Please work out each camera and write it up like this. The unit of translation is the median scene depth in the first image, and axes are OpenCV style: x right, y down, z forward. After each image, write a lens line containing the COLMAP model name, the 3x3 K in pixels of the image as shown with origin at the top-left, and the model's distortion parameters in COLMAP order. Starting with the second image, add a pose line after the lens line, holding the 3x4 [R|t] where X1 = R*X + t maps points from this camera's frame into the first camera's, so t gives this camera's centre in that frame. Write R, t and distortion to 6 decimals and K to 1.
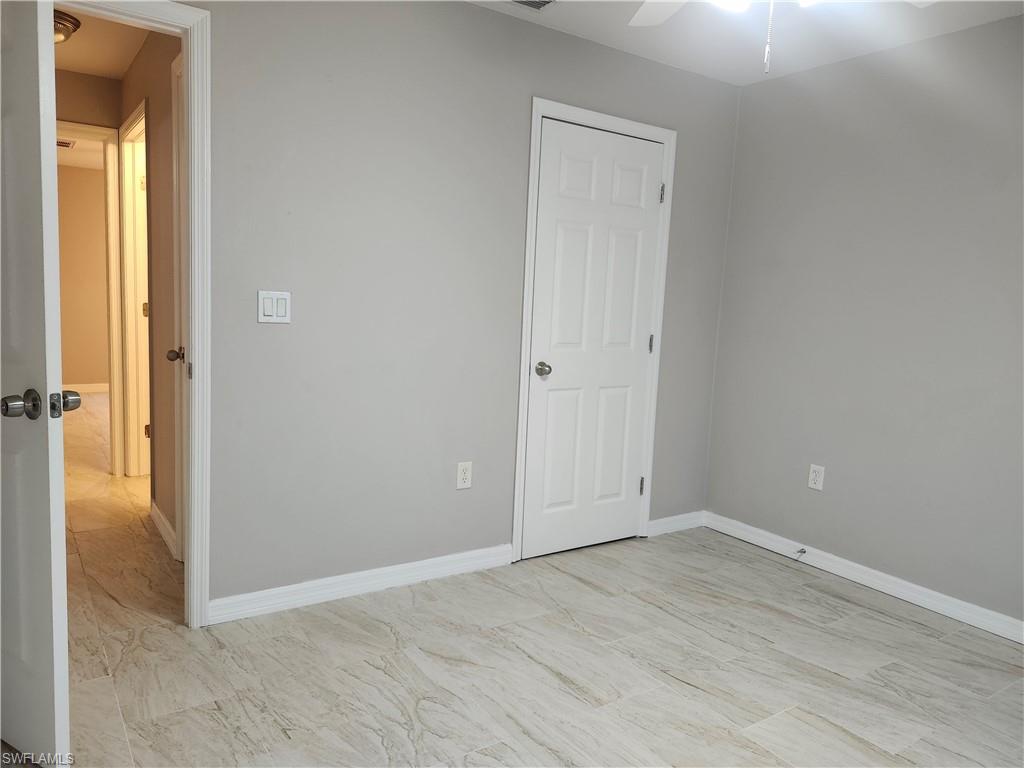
lens RADIAL K [[718.2, 0, 512.0], [0, 718.2, 384.0], [0, 0, 1]] dist [-0.003046, -0.002826]
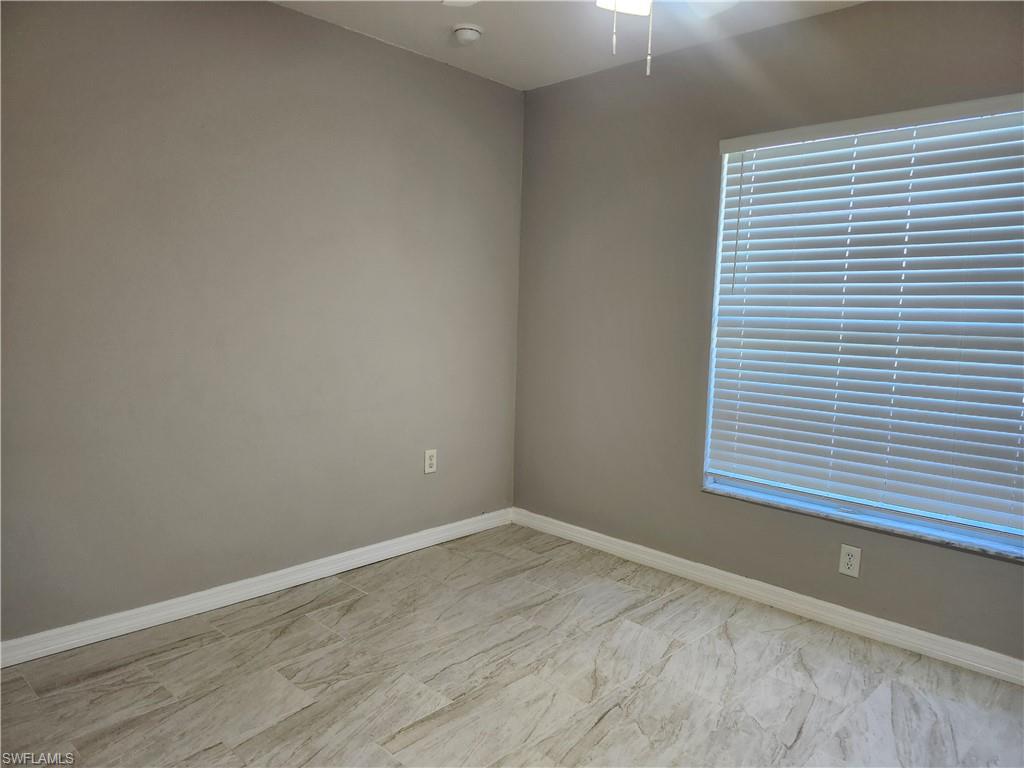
lens RADIAL K [[718.2, 0, 512.0], [0, 718.2, 384.0], [0, 0, 1]] dist [-0.003046, -0.002826]
pose [[-0.203576, -0.143067, 0.968550, -0.347335], [0.090970, 0.982222, 0.164207, -0.085878], [-0.974824, 0.121538, -0.186943, 0.825880]]
